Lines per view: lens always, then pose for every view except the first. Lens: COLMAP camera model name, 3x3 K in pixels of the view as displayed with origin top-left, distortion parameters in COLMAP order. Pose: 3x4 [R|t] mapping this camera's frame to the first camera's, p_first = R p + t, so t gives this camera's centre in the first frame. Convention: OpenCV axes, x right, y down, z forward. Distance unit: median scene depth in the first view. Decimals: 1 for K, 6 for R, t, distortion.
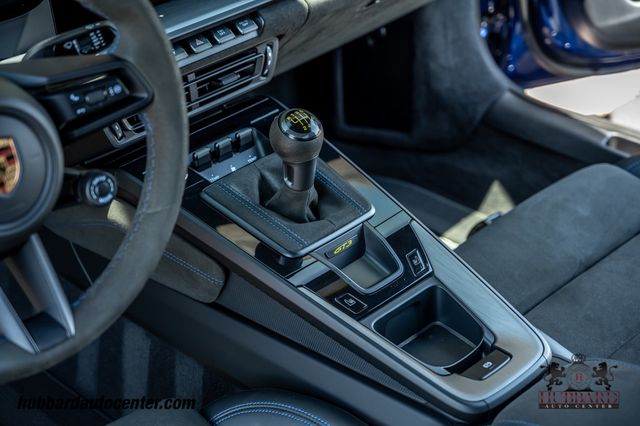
lens RADIAL K [[1182.8, 0, 319.7], [0, 1182.8, 211.7], [0, 0, 1]] dist [-0.027629, 0.000000]
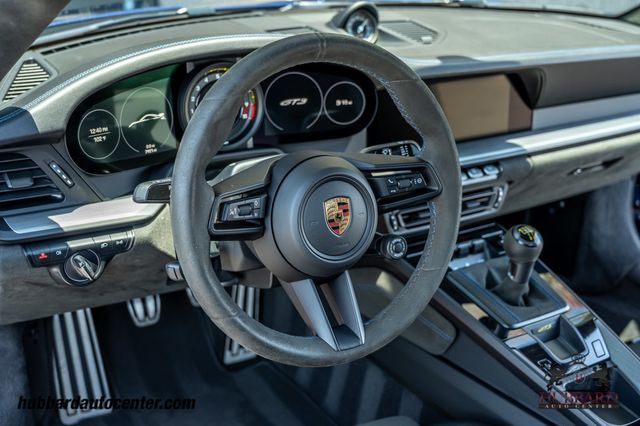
lens RADIAL K [[782.9, 0, 322.1], [0, 782.9, 215.9], [0, 0, 1]] dist [0.001770, 0.000000]
pose [[0.972186, 0.140360, -0.187492, -0.074474], [-0.168636, 0.975031, -0.144490, 0.072155], [0.162530, 0.172089, 0.971581, 0.038663]]
